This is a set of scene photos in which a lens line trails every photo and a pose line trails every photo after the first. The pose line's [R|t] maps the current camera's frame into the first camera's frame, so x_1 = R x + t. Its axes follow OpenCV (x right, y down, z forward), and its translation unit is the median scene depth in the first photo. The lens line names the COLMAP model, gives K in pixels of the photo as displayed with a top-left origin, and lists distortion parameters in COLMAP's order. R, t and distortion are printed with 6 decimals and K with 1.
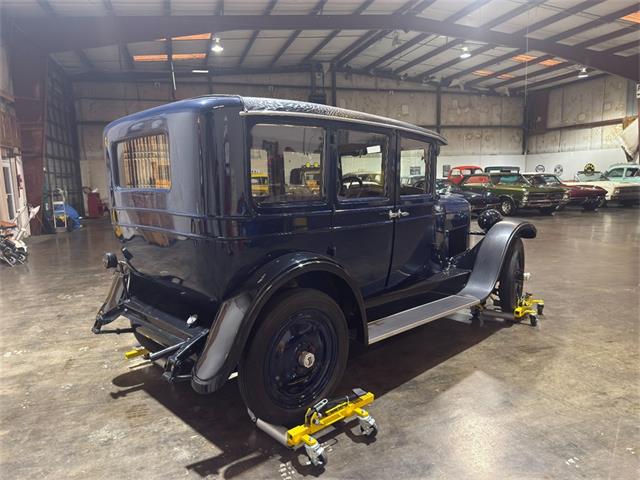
lens RADIAL K [[453.7, 0, 323.1], [0, 453.7, 238.1], [0, 0, 1]] dist [0.008398, -0.005772]
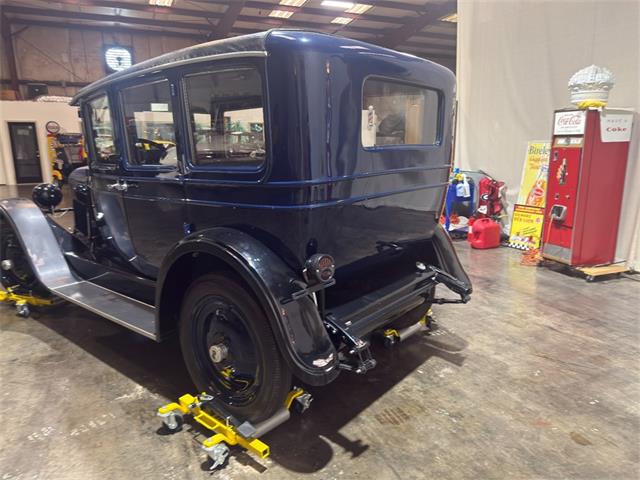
lens RADIAL K [[449.5, 0, 322.3], [0, 449.5, 238.6], [0, 0, 1]] dist [0.058476, -0.074509]
pose [[-0.111345, -0.179364, 0.977461, -1.009985], [0.140719, 0.970821, 0.194175, -0.100664], [-0.983768, 0.159168, -0.082856, 1.006257]]
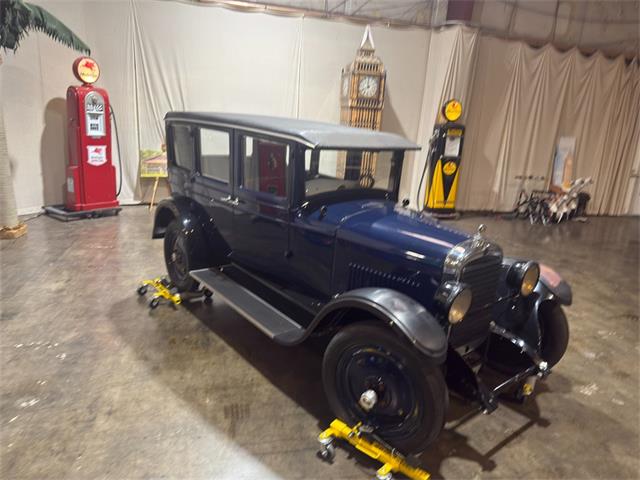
lens RADIAL K [[450.8, 0, 323.9], [0, 450.8, 235.6], [0, 0, 1]] dist [0.028350, -0.031418]
pose [[-0.081423, 0.271053, -0.959115, 1.262797], [-0.194952, 0.939390, 0.282029, -0.337606], [0.977427, 0.209945, -0.023646, 1.250869]]
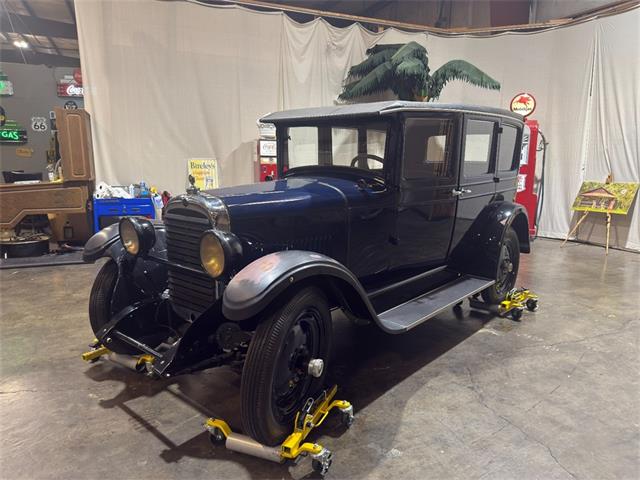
lens RADIAL K [[449.3, 0, 321.0], [0, 449.3, 239.7], [0, 0, 1]] dist [0.038241, -0.047580]
pose [[-0.996926, 0.032505, -0.071293, 0.257986], [0.009399, 0.952933, 0.303036, -0.300758], [0.077788, 0.301435, -0.950309, 2.296038]]
